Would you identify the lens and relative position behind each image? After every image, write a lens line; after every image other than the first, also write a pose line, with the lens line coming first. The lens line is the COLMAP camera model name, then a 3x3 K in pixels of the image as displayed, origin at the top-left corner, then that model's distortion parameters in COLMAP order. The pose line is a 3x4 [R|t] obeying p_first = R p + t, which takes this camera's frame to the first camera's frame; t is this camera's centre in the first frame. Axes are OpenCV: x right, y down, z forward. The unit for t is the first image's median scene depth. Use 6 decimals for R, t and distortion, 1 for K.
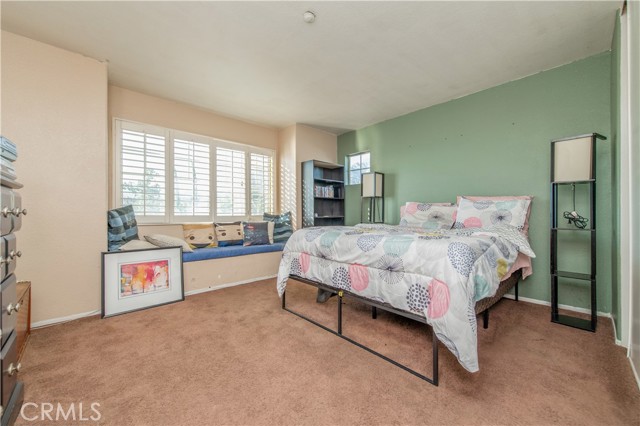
lens RADIAL K [[251.6, 0, 317.2], [0, 251.6, 213.6], [0, 0, 1]] dist [0.006777, -0.000032]
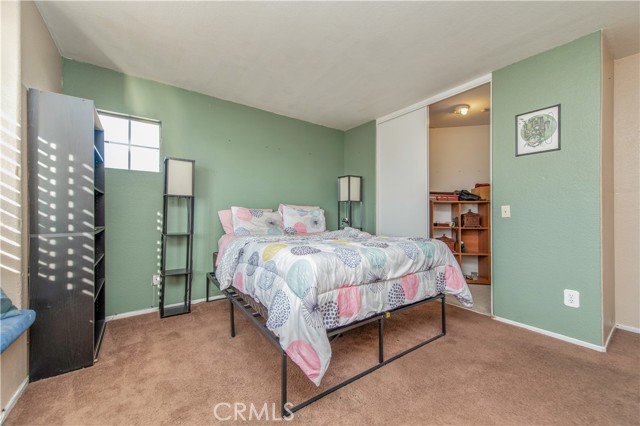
lens RADIAL K [[251.6, 0, 317.2], [0, 251.6, 213.6], [0, 0, 1]] dist [0.006777, -0.000032]
pose [[0.155166, 0.027635, 0.987502, -0.433956], [0.003270, 0.999589, -0.028487, 0.002565], [-0.987883, 0.007650, 0.155012, 0.624088]]
